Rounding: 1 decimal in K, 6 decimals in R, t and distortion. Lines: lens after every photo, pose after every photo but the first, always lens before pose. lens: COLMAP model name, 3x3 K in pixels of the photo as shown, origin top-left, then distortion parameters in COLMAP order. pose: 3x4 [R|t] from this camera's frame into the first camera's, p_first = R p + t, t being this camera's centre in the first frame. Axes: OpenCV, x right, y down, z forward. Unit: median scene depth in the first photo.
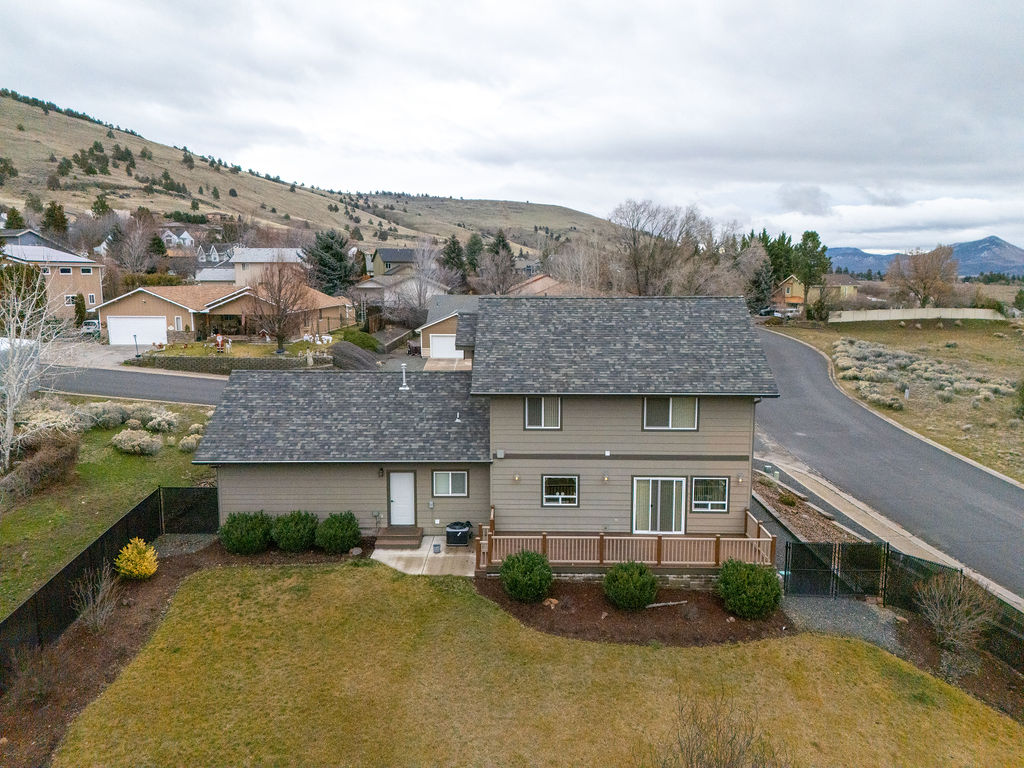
lens RADIAL K [[751.1, 0, 510.7], [0, 751.1, 376.4], [0, 0, 1]] dist [0.065512, -0.053997]
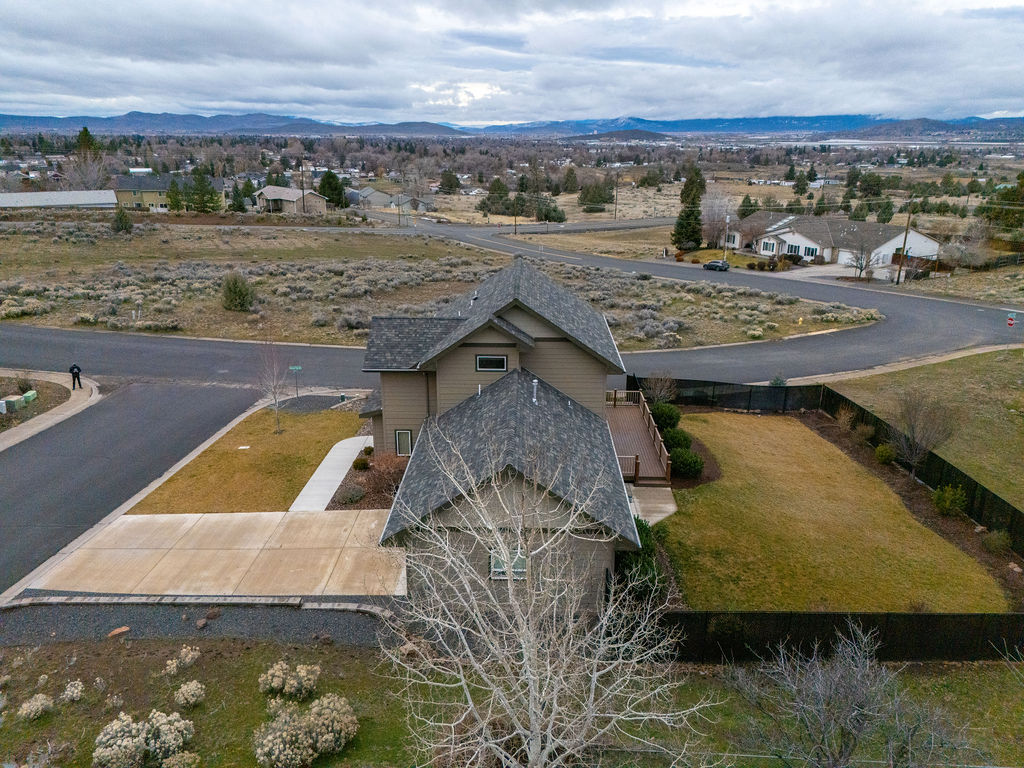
lens RADIAL K [[751.1, 0, 511.1], [0, 751.1, 384.7], [0, 0, 1]] dist [0.065512, -0.053997]
pose [[0.009452, -0.317106, 0.948343, -0.644920], [0.128835, 0.940867, 0.313322, -0.192305], [-0.991621, 0.119219, 0.049747, 0.587303]]
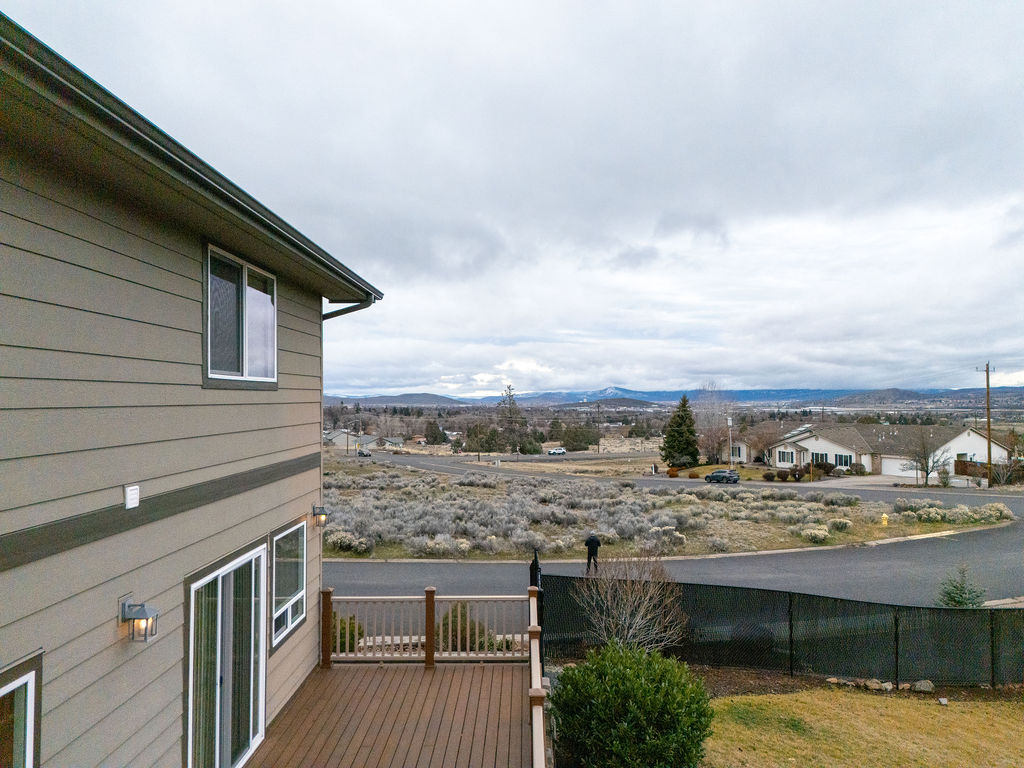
lens RADIAL K [[751.1, 0, 508.5], [0, 751.1, 382.8], [0, 0, 1]] dist [0.065512, -0.053997]
pose [[0.006620, 0.024775, 0.999671, -0.040873], [0.136019, 0.990379, -0.025445, 0.049149], [-0.990684, 0.136143, 0.003186, 0.482288]]
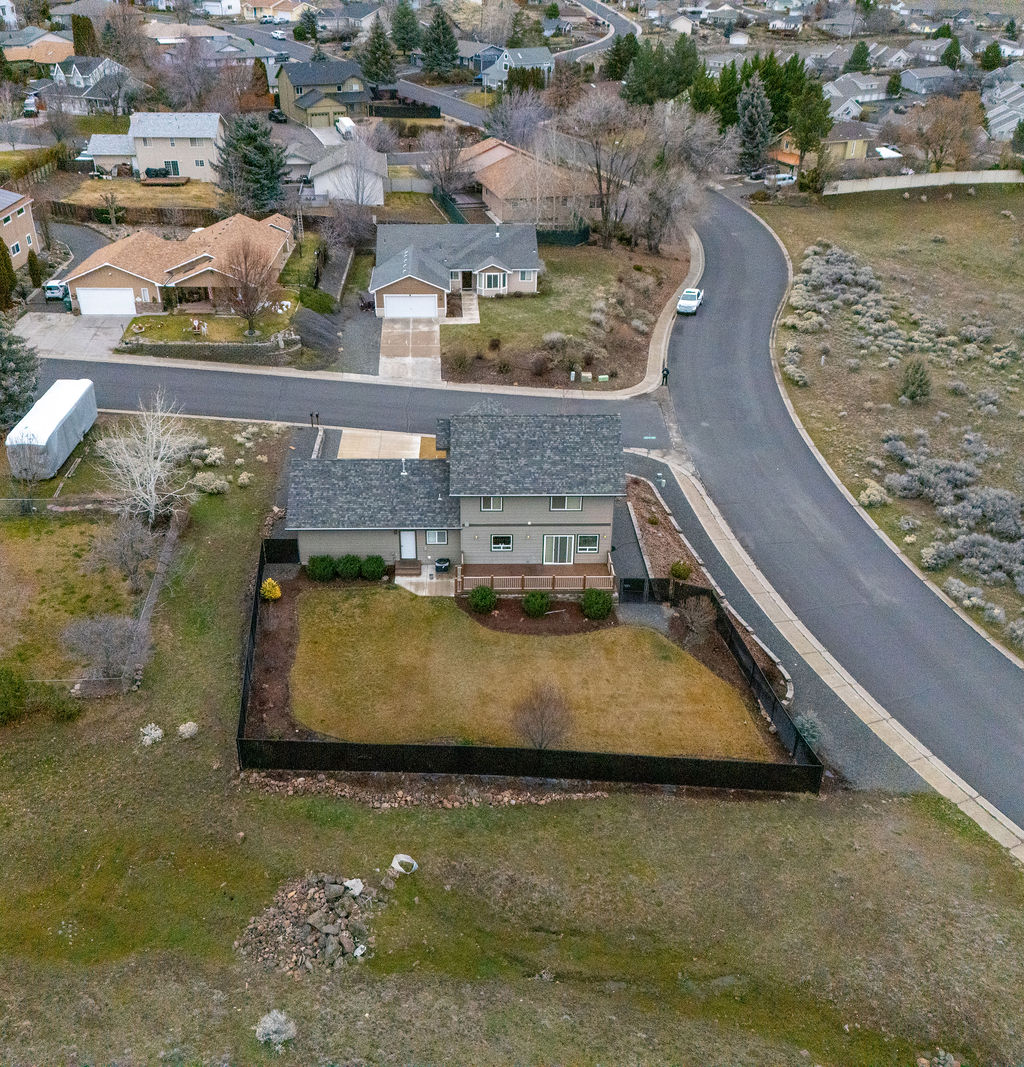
lens RADIAL K [[1059.5, 0, 486.8], [0, 1059.5, 511.8], [0, 0, 1]] dist [0.051763, 0.000000]
pose [[0.999440, -0.011560, 0.031387, -0.023245], [-0.000219, 0.936093, 0.351752, -0.412682], [-0.033447, -0.351562, 0.935567, -0.666015]]
